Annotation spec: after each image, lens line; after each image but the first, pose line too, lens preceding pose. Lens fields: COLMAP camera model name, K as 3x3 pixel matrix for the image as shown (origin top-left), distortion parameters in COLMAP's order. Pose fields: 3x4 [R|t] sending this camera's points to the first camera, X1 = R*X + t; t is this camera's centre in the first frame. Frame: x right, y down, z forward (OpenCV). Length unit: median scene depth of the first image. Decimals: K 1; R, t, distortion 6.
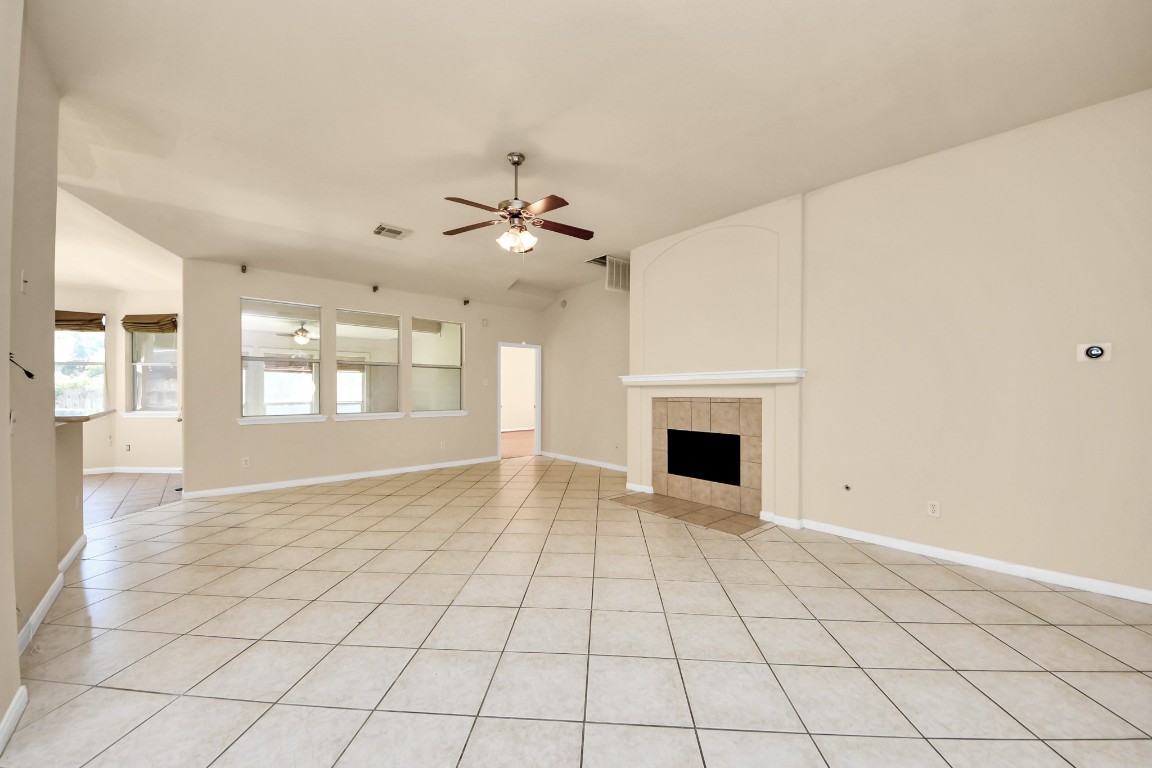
lens RADIAL K [[440.2, 0, 586.1], [0, 440.2, 383.9], [0, 0, 1]] dist [0.009613, -0.000310]
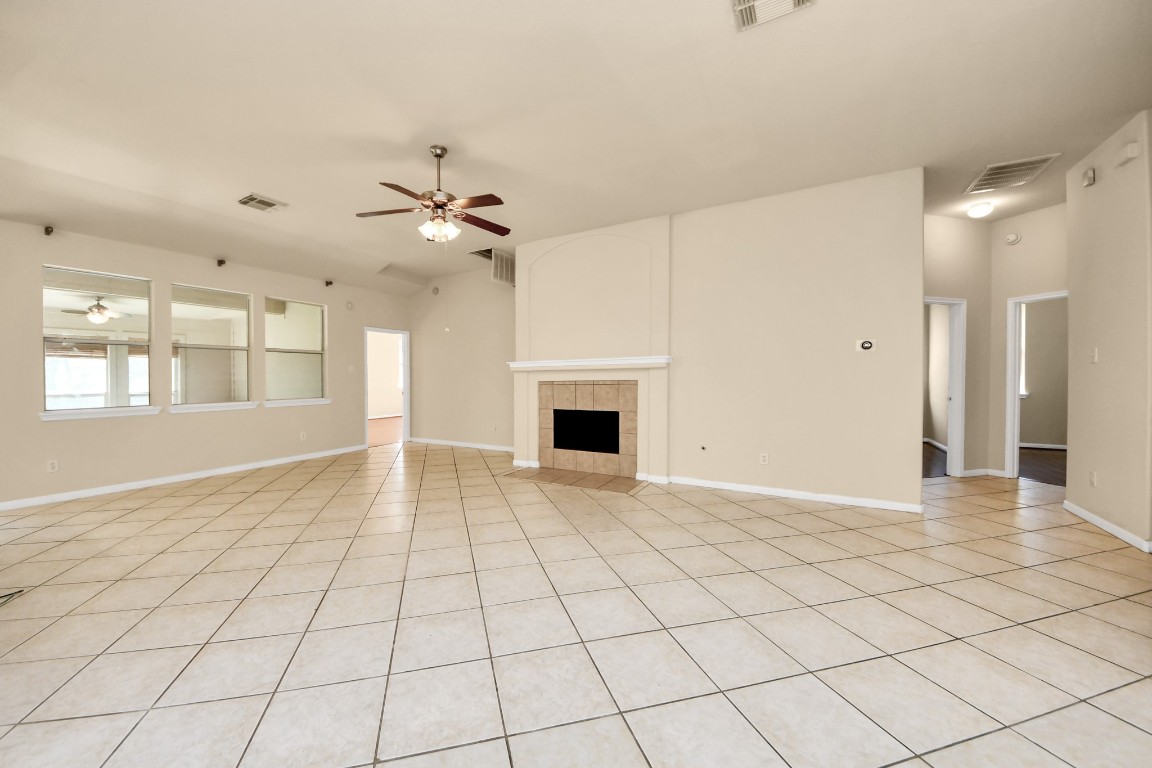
lens RADIAL K [[420.9, 0, 551.1], [0, 420.9, 377.1], [0, 0, 1]] dist [0.001791, -0.004195]
pose [[0.951169, -0.007951, 0.308567, -0.144961], [0.003530, 0.999883, 0.014884, 0.004608], [-0.308650, -0.013067, 0.951086, -0.020021]]
